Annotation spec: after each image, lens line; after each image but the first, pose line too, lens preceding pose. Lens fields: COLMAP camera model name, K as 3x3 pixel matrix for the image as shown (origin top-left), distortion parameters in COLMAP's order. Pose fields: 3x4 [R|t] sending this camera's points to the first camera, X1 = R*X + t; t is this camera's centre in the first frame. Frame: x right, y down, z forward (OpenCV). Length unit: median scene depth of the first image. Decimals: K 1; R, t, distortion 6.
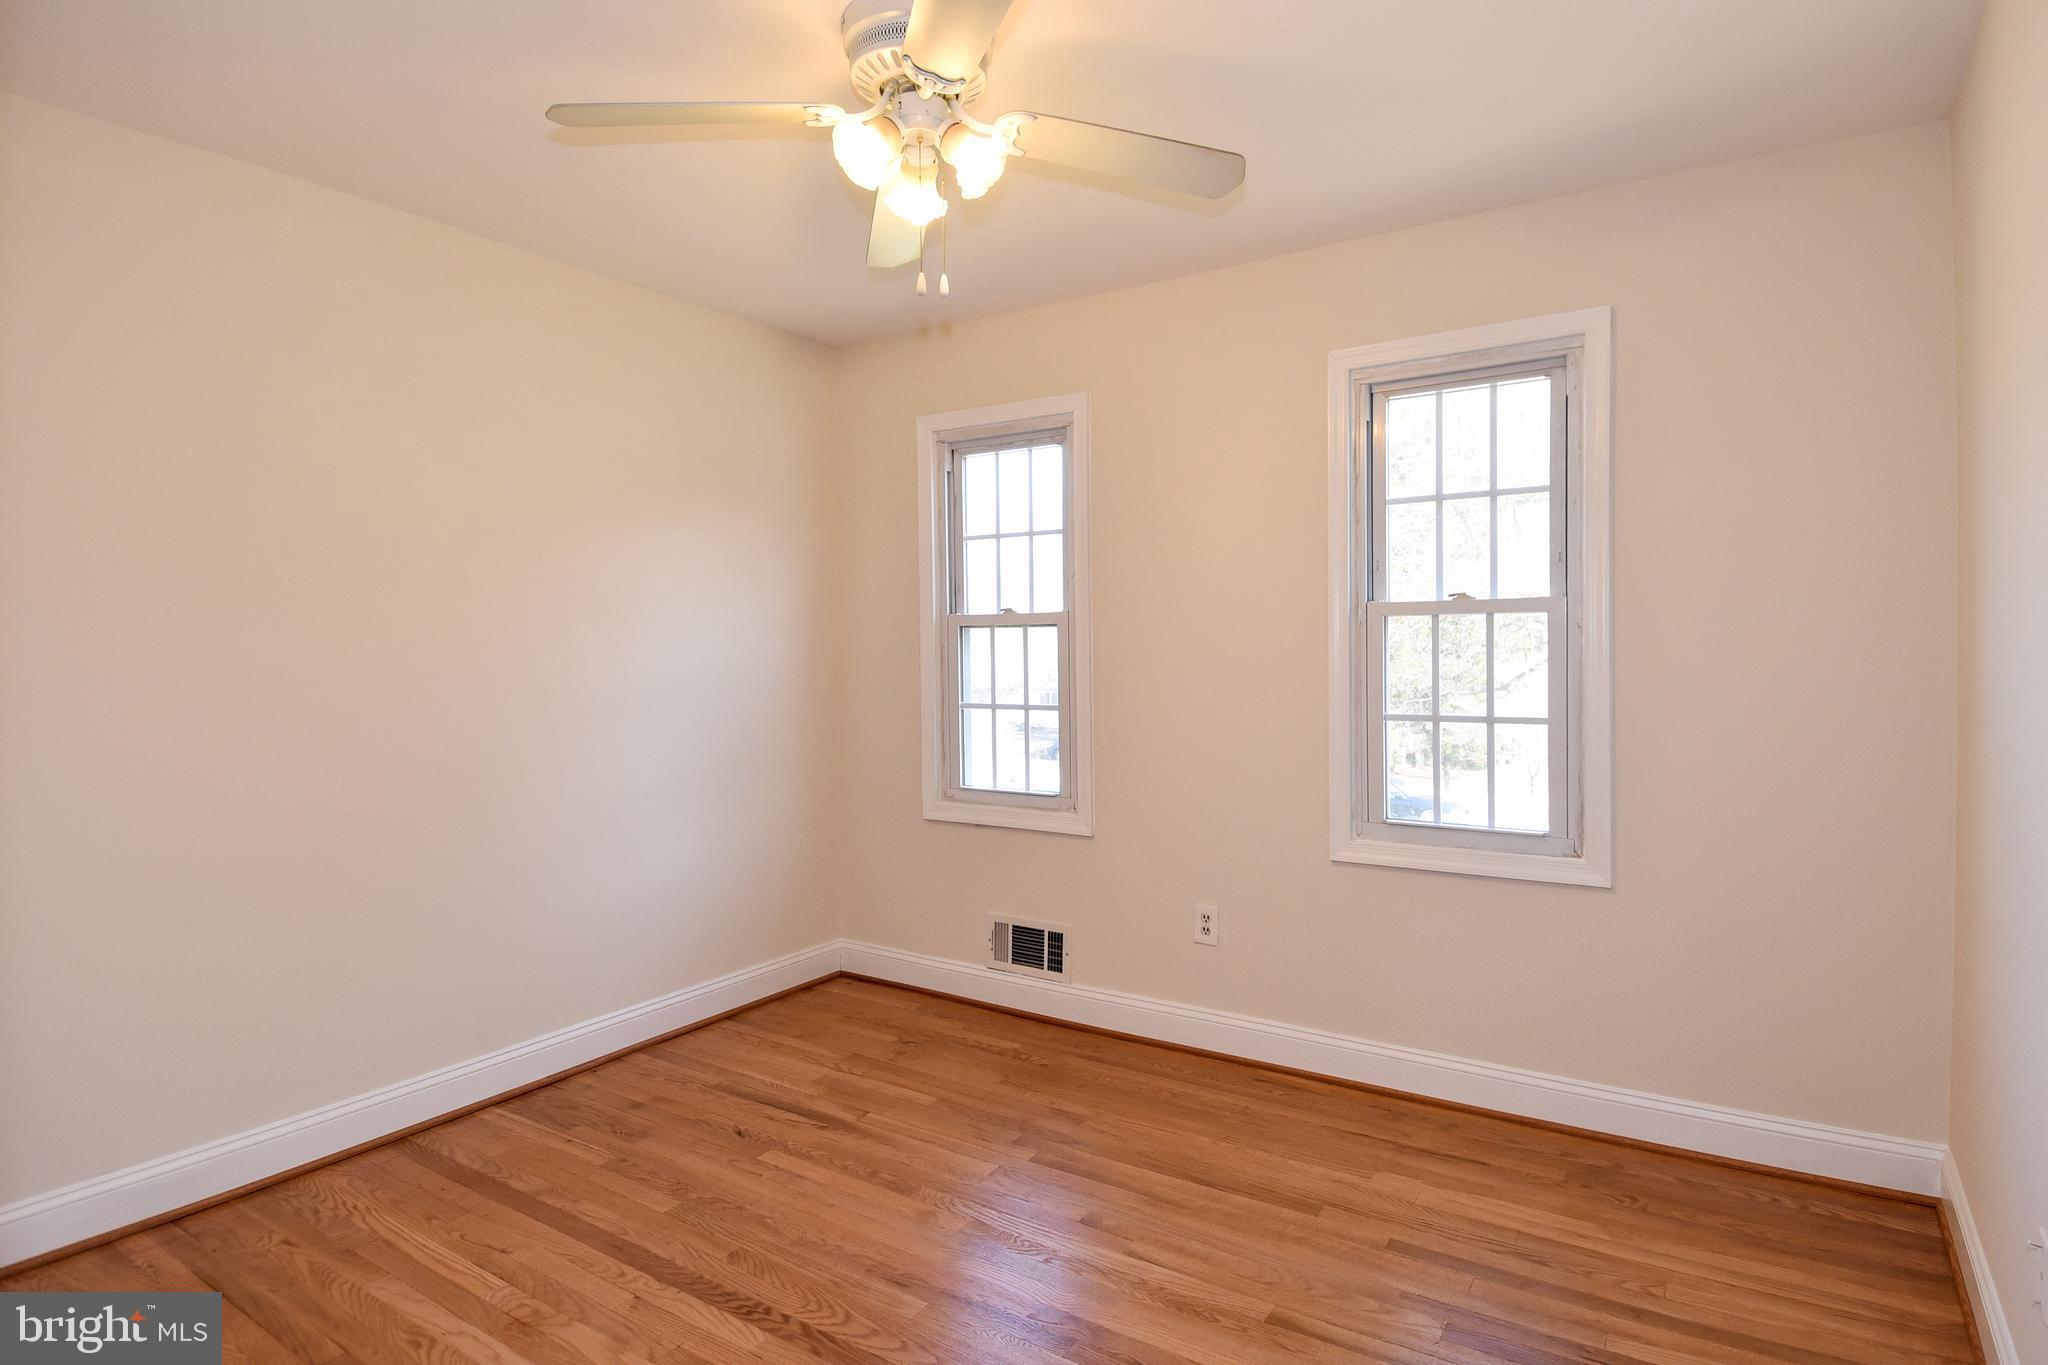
lens RADIAL K [[1067.7, 0, 1105.6], [0, 1067.7, 671.6], [0, 0, 1]] dist [0.026763, -0.029115]
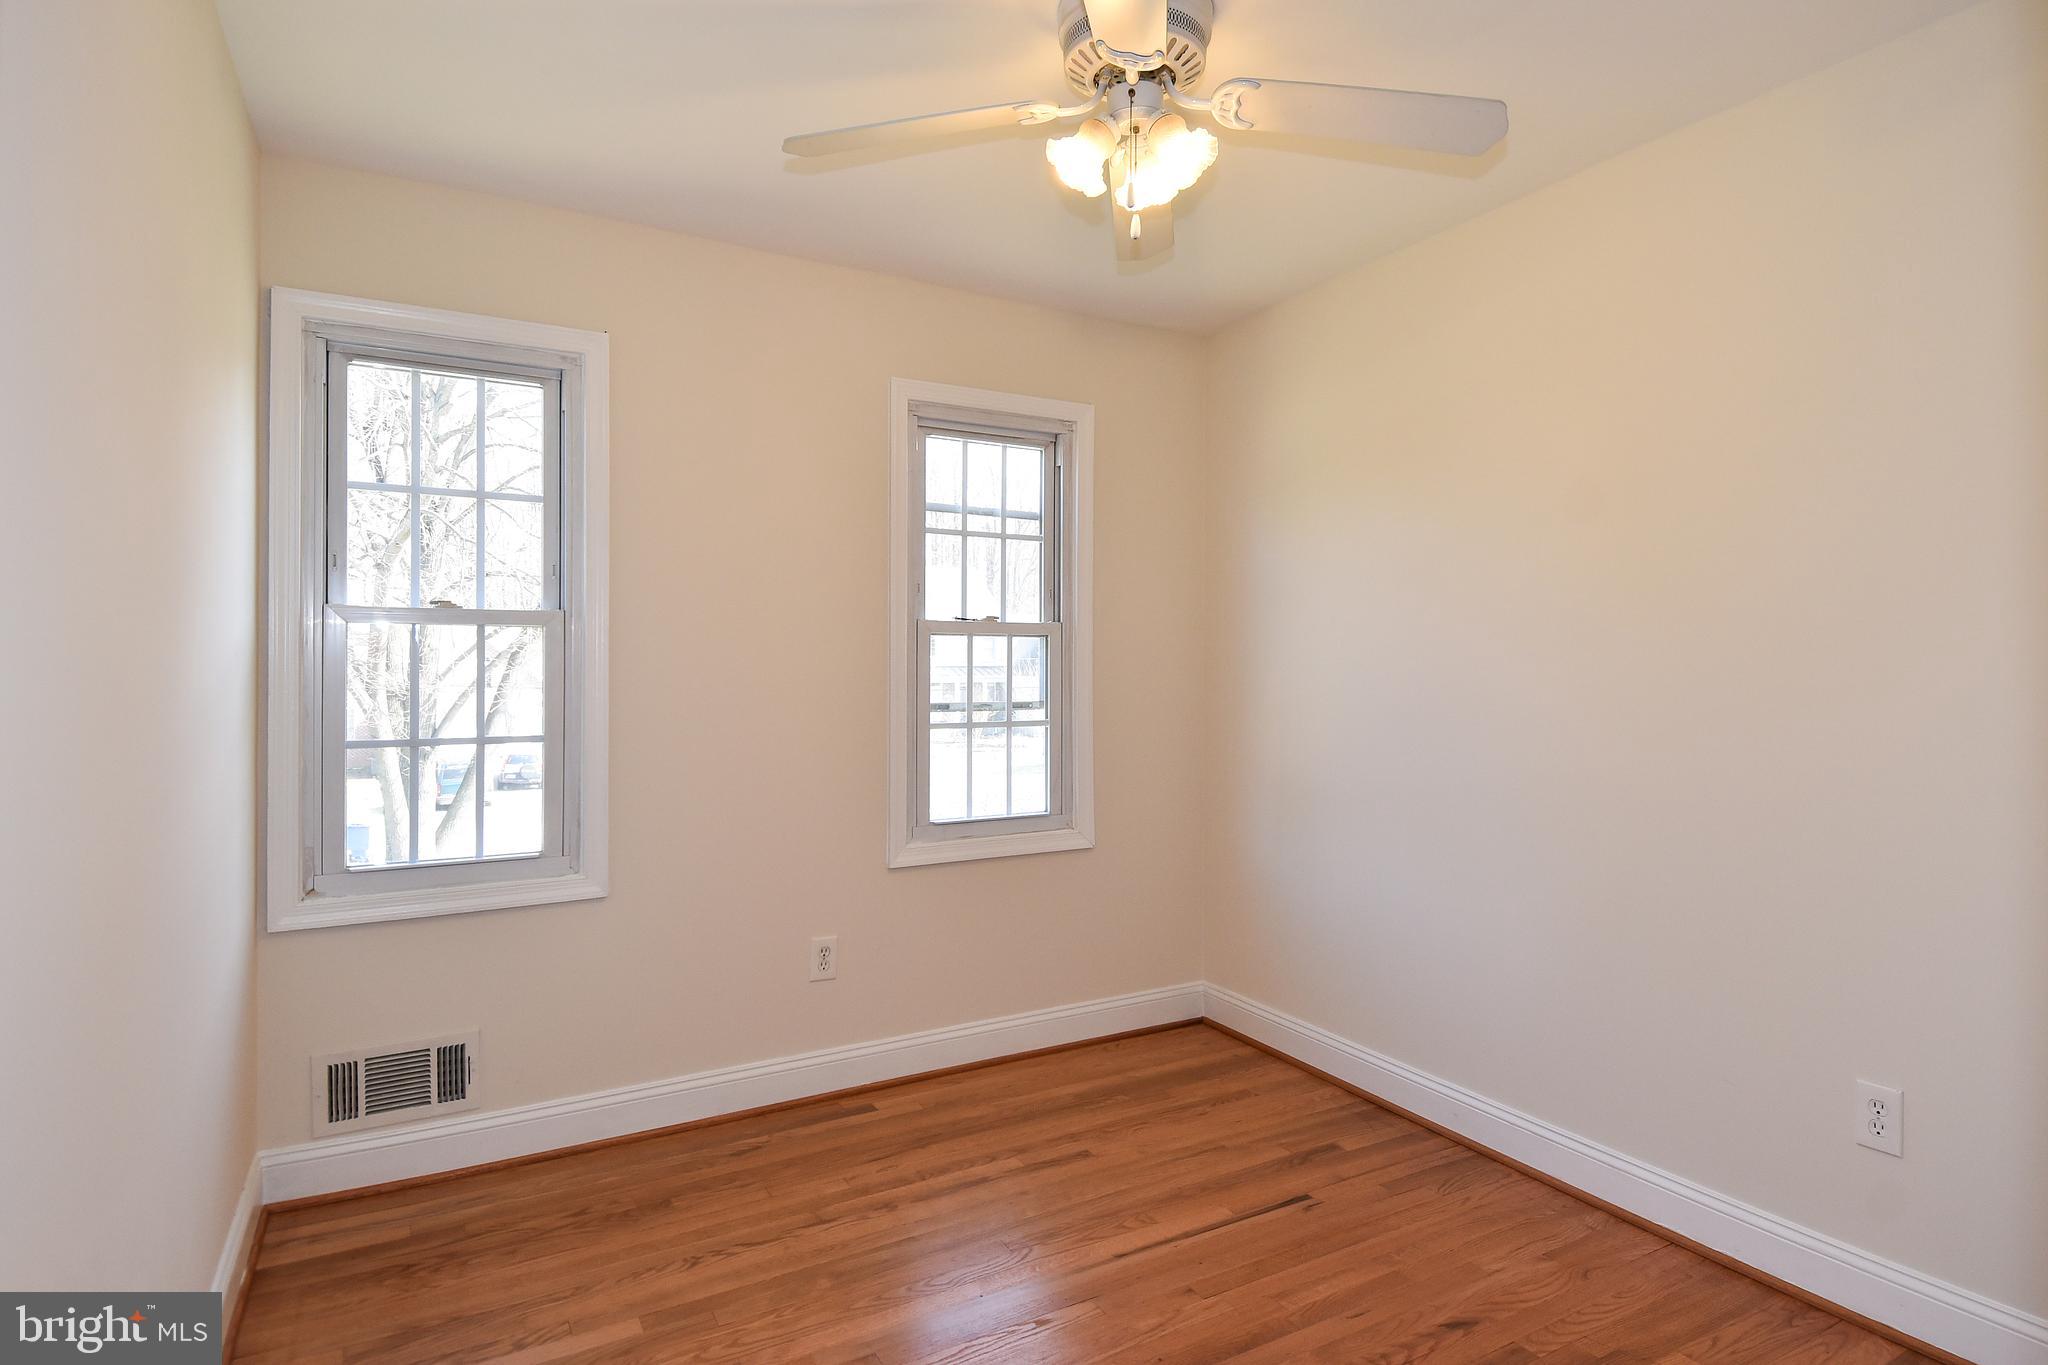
lens RADIAL K [[1067.7, 0, 1042.5], [0, 1067.7, 665.7], [0, 0, 1]] dist [0.026763, -0.029115]
pose [[0.483300, 0.008998, 0.875409, -0.624123], [0.008792, 0.999847, -0.015131, -0.001672], [-0.875411, 0.015009, 0.483147, 0.374311]]
